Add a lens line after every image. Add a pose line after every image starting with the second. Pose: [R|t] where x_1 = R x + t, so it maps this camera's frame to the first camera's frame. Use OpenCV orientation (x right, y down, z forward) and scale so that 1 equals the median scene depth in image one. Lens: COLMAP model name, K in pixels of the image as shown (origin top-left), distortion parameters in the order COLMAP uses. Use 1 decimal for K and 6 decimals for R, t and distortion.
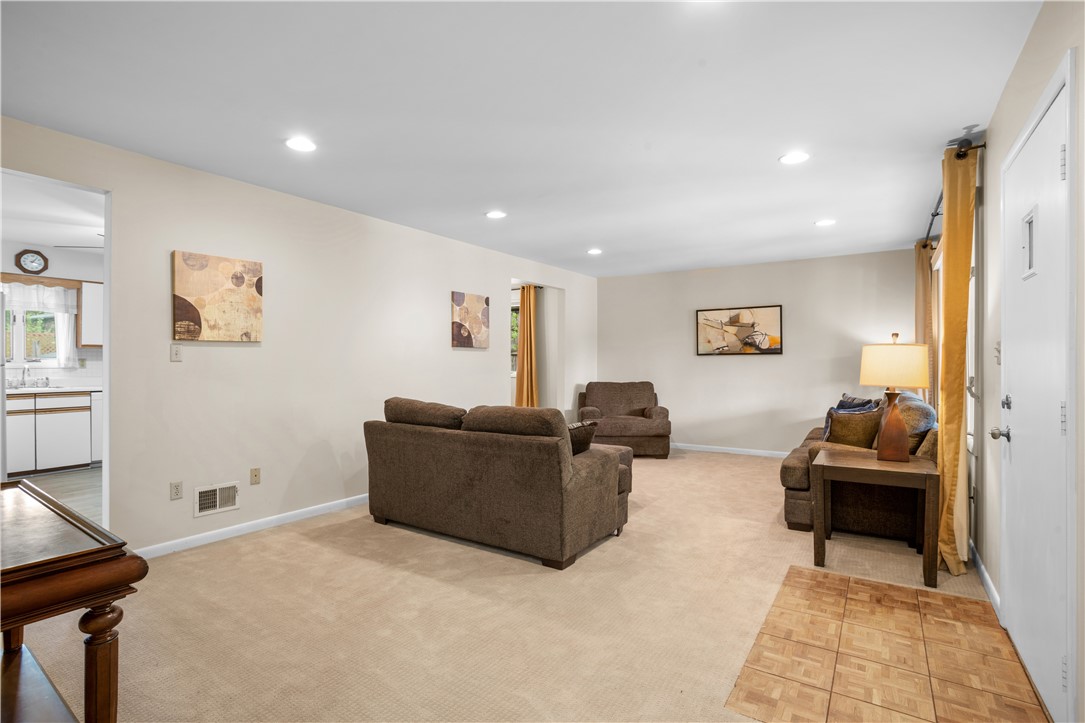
lens RADIAL K [[525.8, 0, 536.6], [0, 525.8, 362.3], [0, 0, 1]] dist [-0.041793, 0.018727]
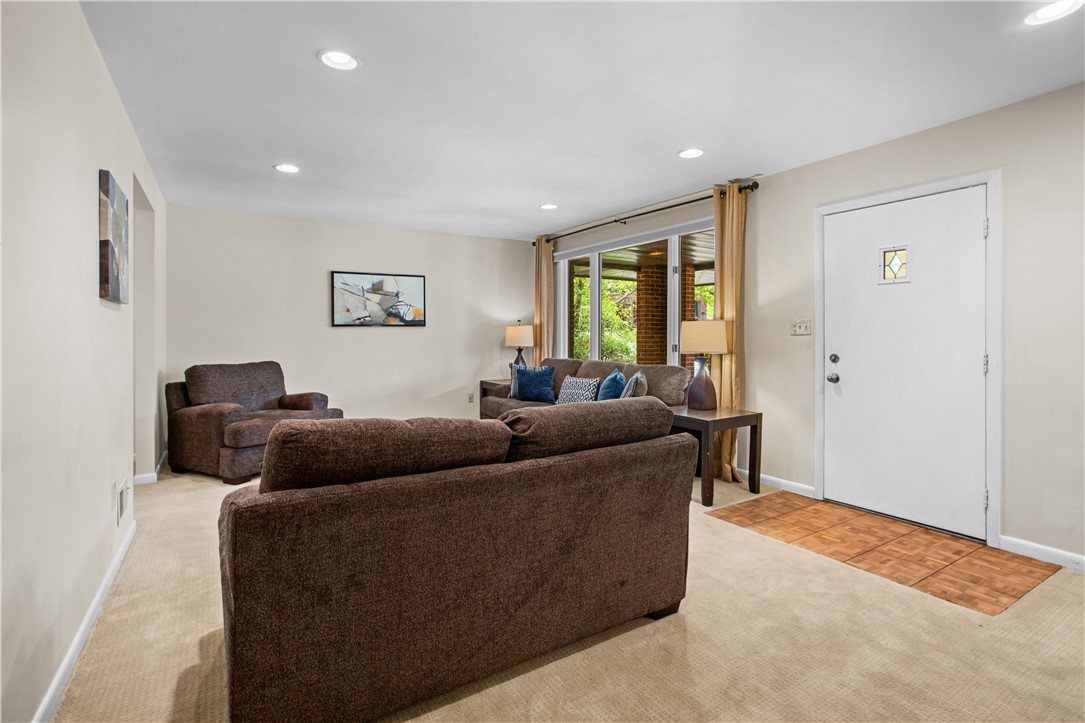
lens RADIAL K [[525.8, 0, 511.7], [0, 525.8, 339.2], [0, 0, 1]] dist [-0.041793, 0.018727]
pose [[0.421541, -0.004175, 0.906800, -0.339419], [-0.000100, 0.999989, 0.004650, 0.003370], [-0.906809, -0.002051, 0.421536, 0.427251]]
